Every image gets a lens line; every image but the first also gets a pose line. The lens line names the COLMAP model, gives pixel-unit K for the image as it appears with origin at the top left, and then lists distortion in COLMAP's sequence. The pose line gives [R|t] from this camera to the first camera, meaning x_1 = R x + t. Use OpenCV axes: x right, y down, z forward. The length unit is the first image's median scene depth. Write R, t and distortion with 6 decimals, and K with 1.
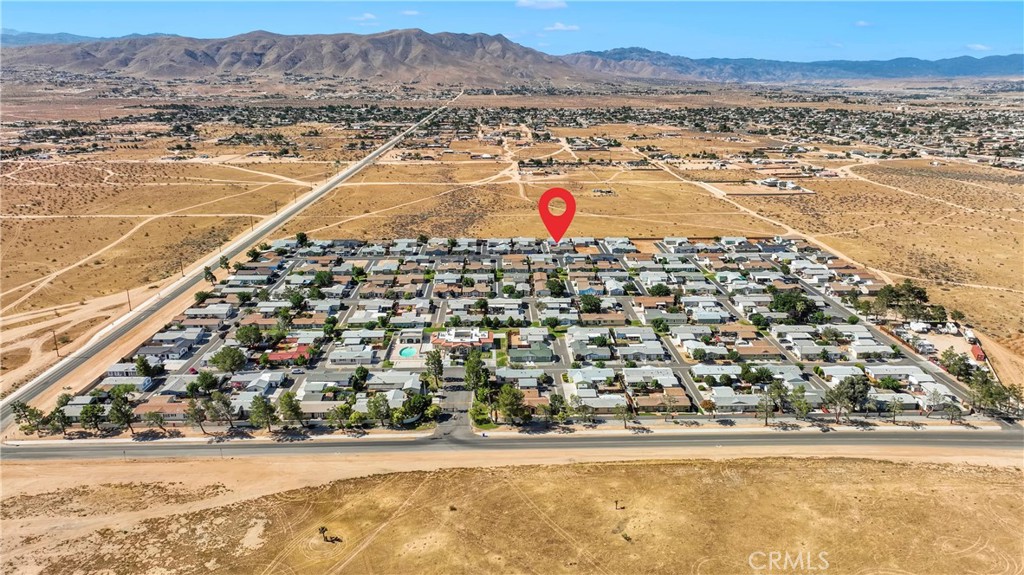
lens RADIAL K [[720.2, 0, 515.9], [0, 720.2, 288.3], [0, 0, 1]] dist [-0.007132, 0.023957]
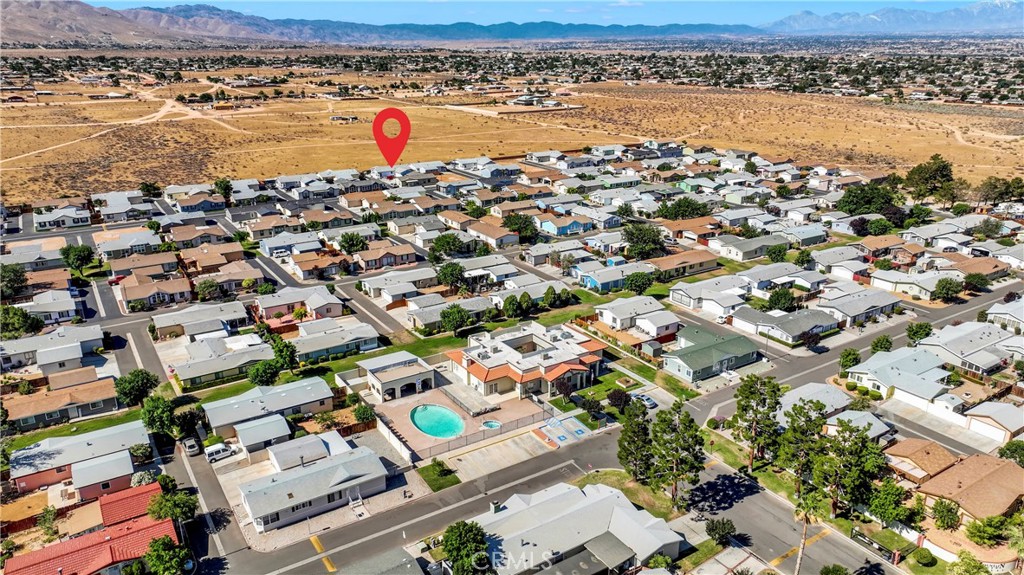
lens RADIAL K [[720.2, 0, 516.7], [0, 720.2, 282.5], [0, 0, 1]] dist [-0.007132, 0.023957]
pose [[0.851766, -0.164112, 0.497555, -0.182137], [0.145169, 0.986418, 0.076842, -0.002279], [-0.503408, 0.006779, 0.864022, 0.421047]]
